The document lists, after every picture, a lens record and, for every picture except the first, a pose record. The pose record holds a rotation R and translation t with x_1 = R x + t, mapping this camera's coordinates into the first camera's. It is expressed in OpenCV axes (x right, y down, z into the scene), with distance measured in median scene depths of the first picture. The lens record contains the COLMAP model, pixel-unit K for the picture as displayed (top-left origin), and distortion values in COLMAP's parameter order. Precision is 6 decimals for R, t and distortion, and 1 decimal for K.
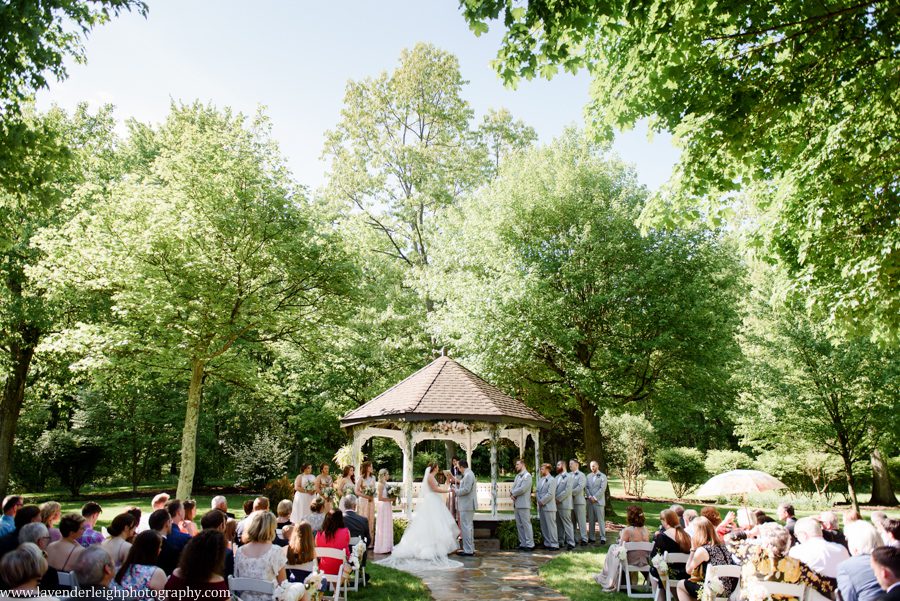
lens RADIAL K [[599.2, 0, 450.0], [0, 599.2, 300.5], [0, 0, 1]] dist [0.008018, 0.007318]
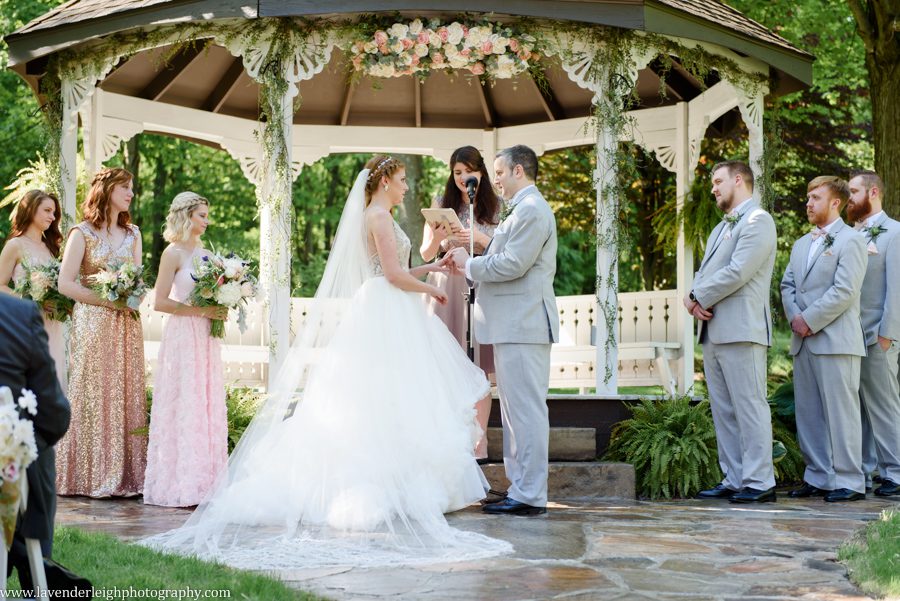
lens RADIAL K [[1747.2, 0, 450.5], [0, 1747.2, 247.7], [0, 0, 1]] dist [-0.020699, 0.006137]
pose [[0.999592, 0.002299, 0.028464, -0.015280], [-0.008666, 0.974167, 0.225662, 0.128978], [-0.027210, -0.225817, 0.973790, 0.271570]]
